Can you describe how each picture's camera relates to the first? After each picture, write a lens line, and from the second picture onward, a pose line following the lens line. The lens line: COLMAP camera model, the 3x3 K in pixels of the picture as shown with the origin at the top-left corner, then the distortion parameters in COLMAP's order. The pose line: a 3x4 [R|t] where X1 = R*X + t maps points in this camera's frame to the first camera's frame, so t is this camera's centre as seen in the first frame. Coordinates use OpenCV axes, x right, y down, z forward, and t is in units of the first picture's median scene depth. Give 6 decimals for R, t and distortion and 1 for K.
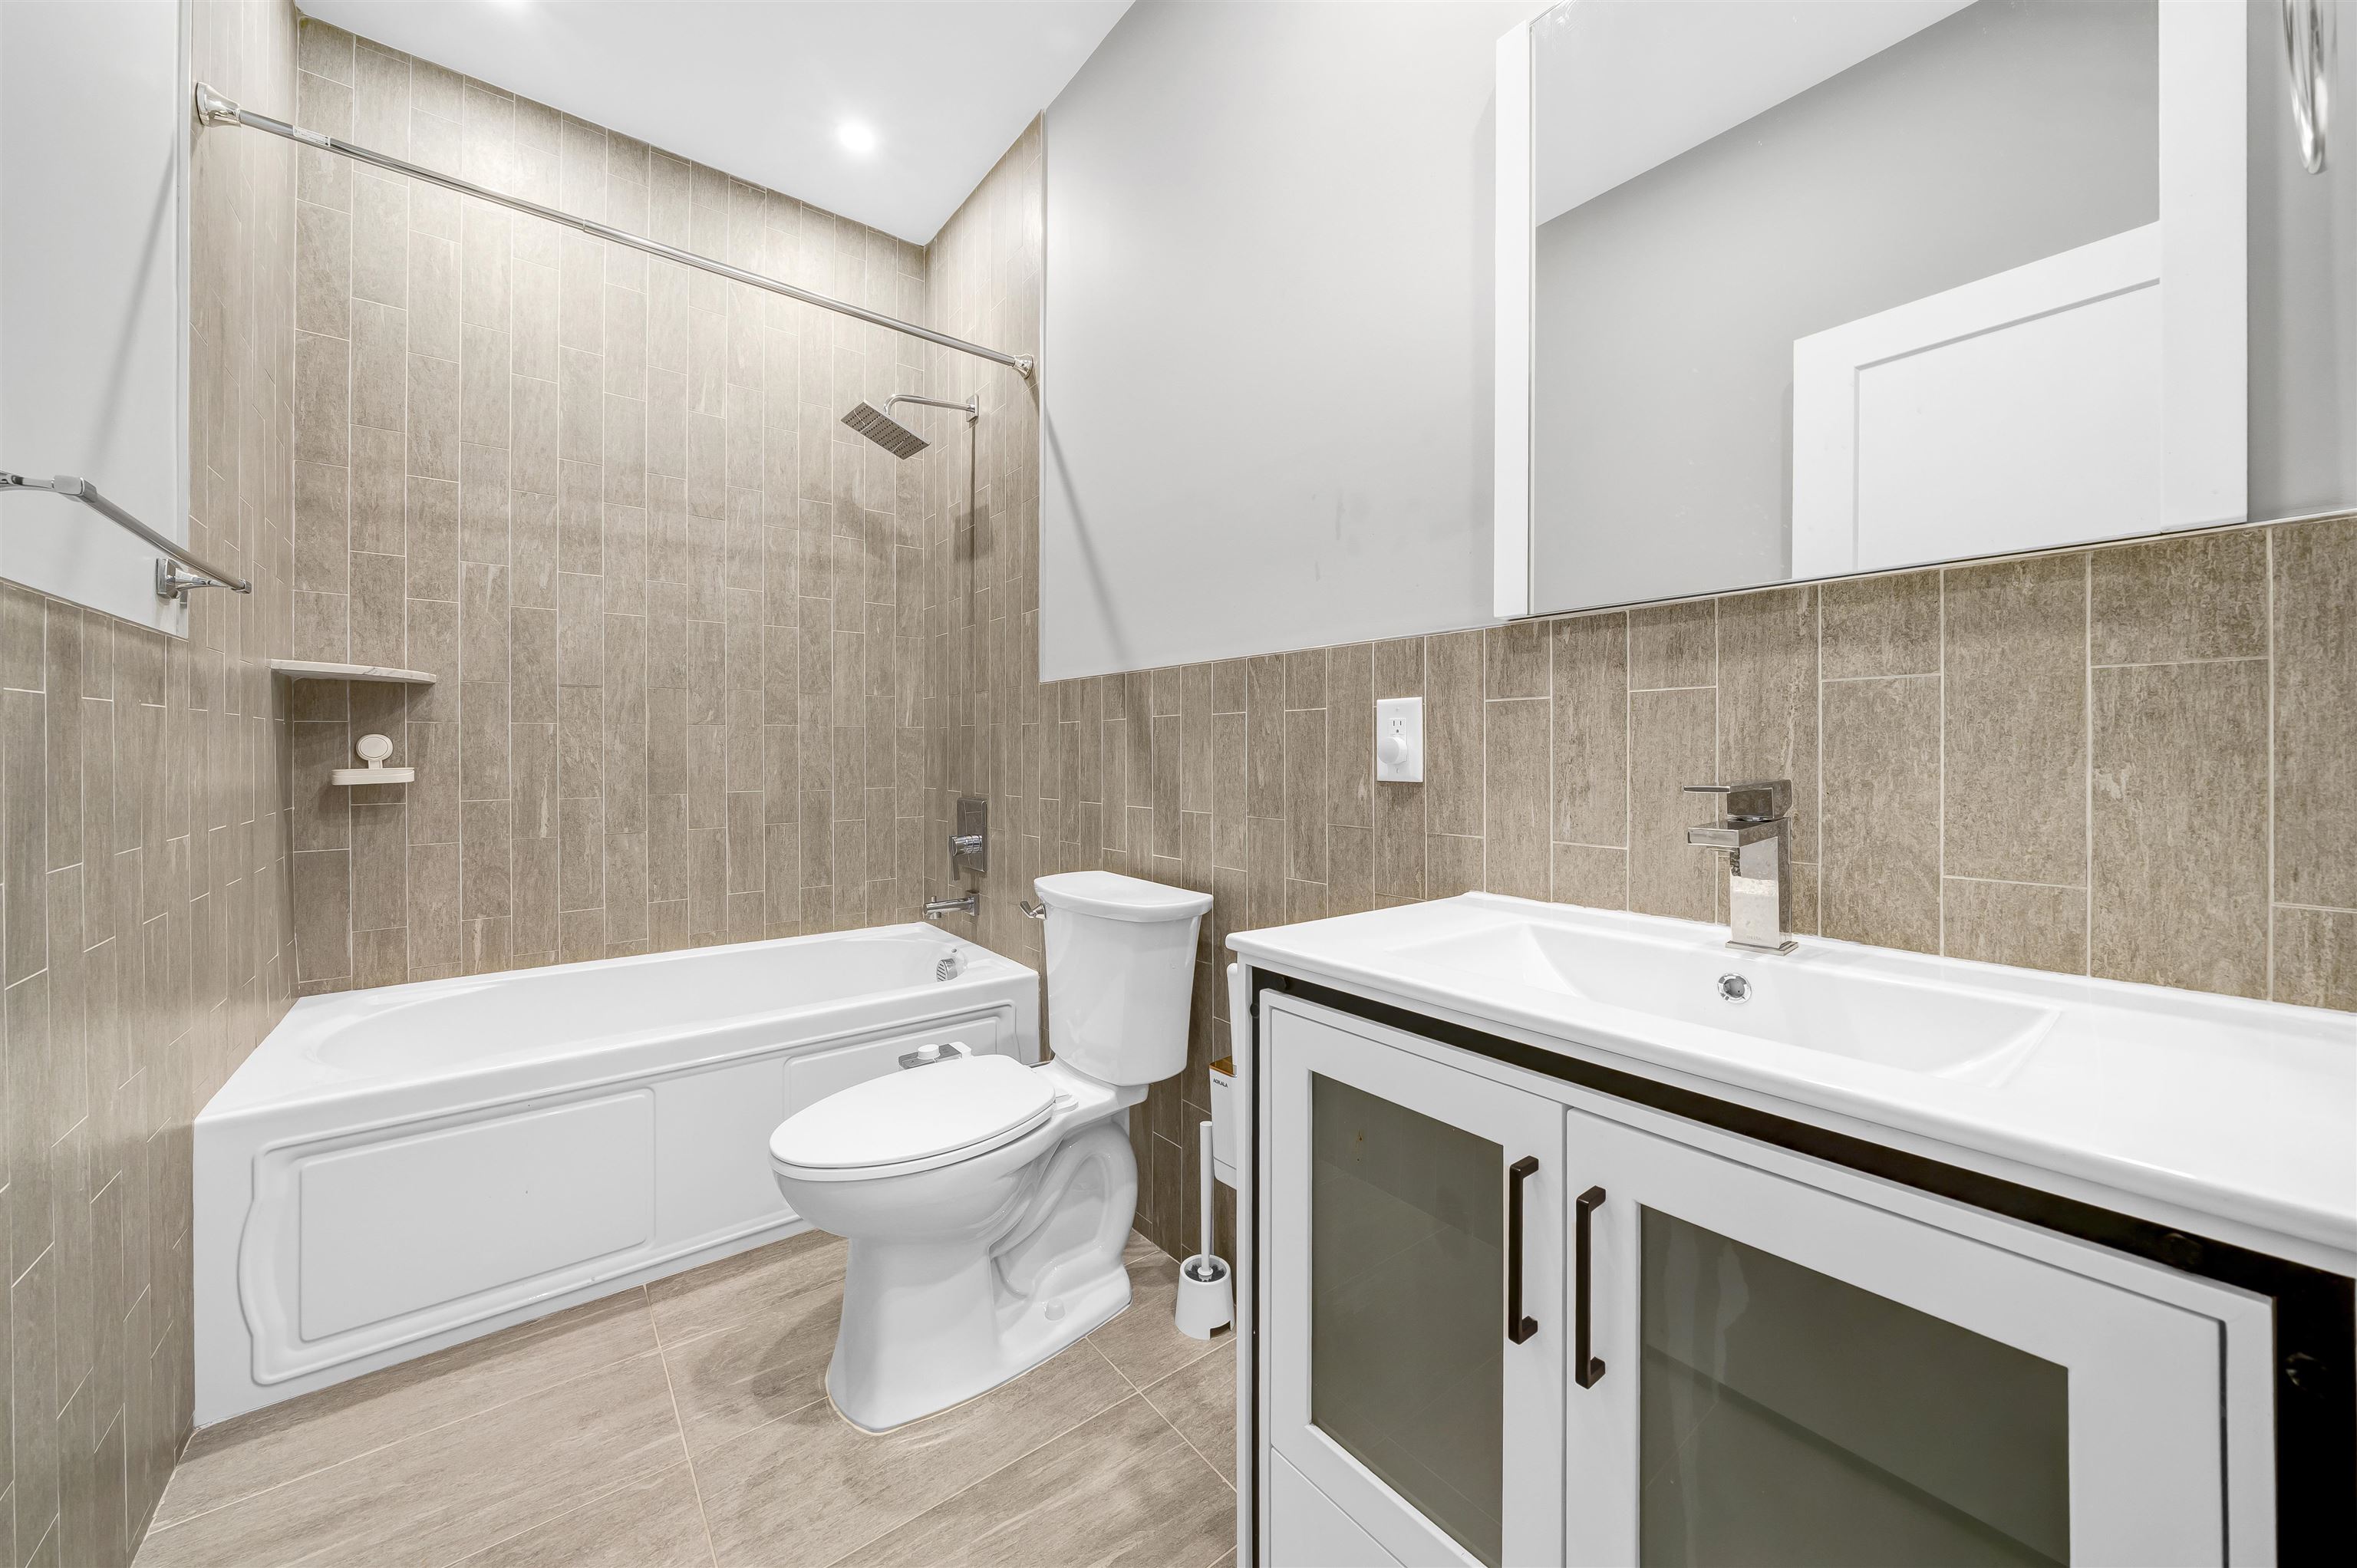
lens RADIAL K [[830.4, 0, 1182.6], [0, 830.4, 783.0], [0, 0, 1]] dist [-0.003437, -0.000167]
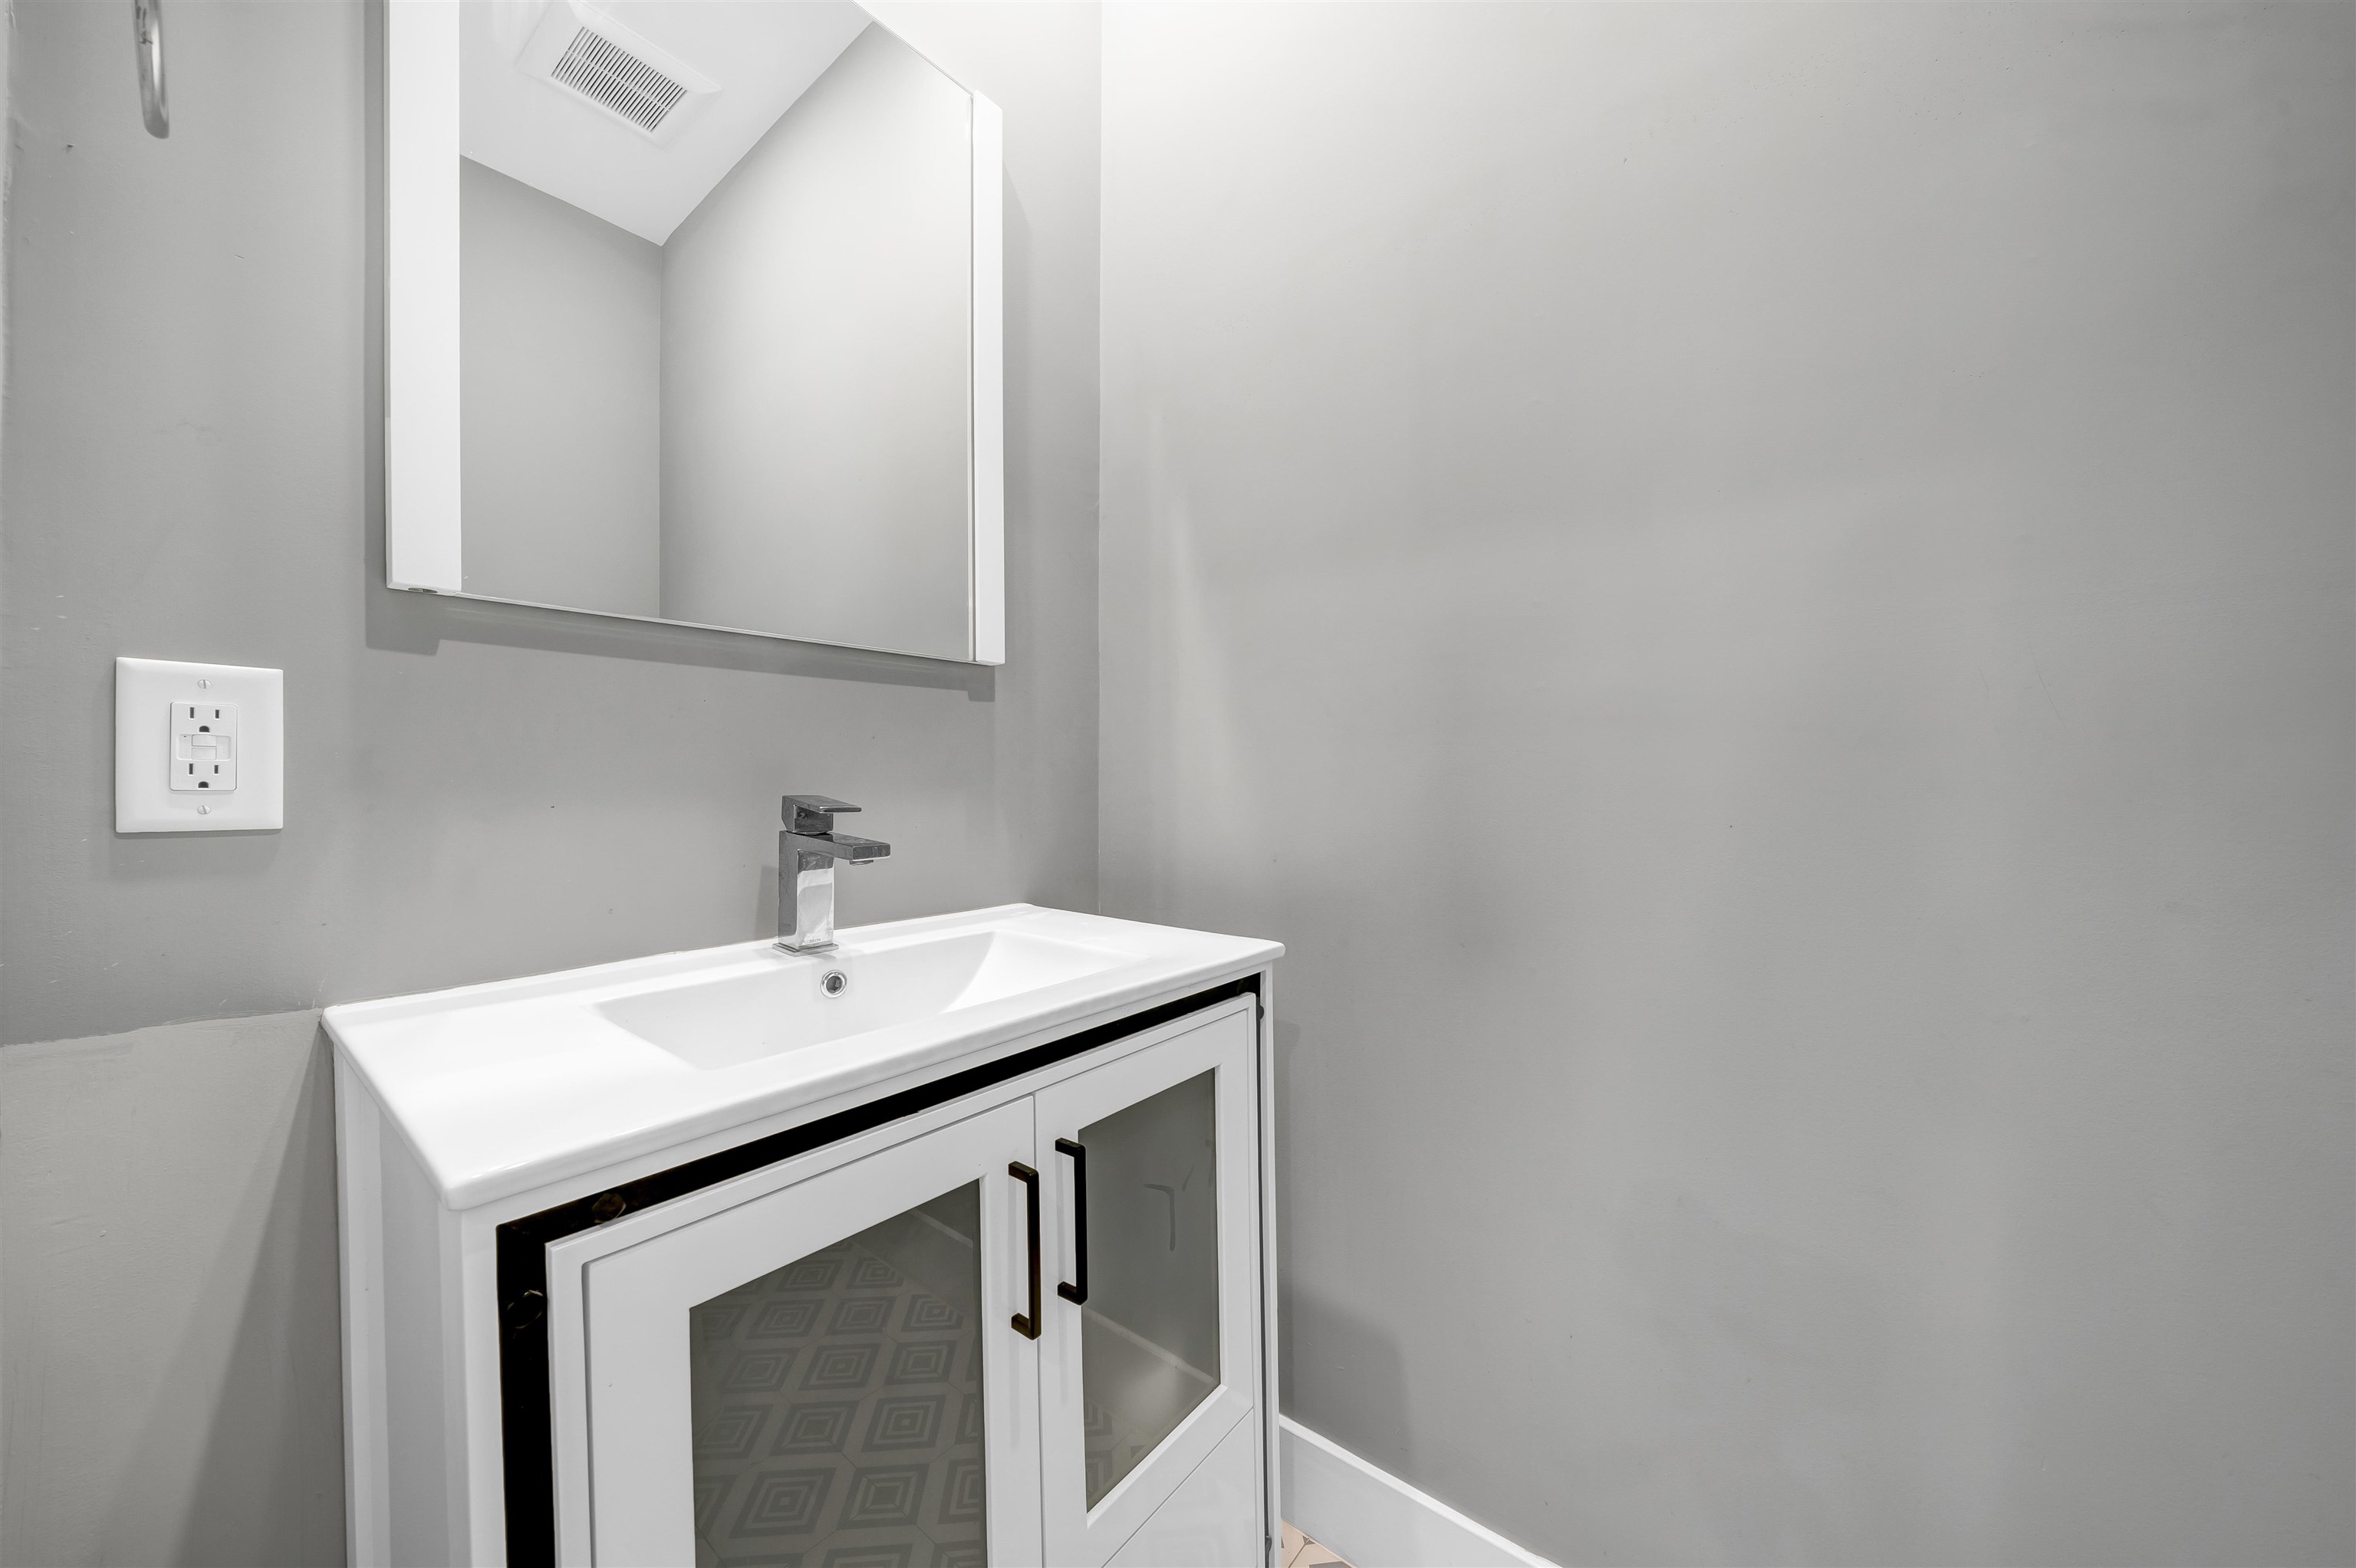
lens RADIAL K [[830.0, 0, 1182.1], [0, 830.0, 783.0], [0, 0, 1]] dist [-0.003437, -0.000167]
pose [[-0.237168, -0.002278, 0.971466, -0.433194], [0.030886, 0.999474, 0.009884, -0.022611], [-0.970978, 0.032349, -0.236973, 0.669788]]
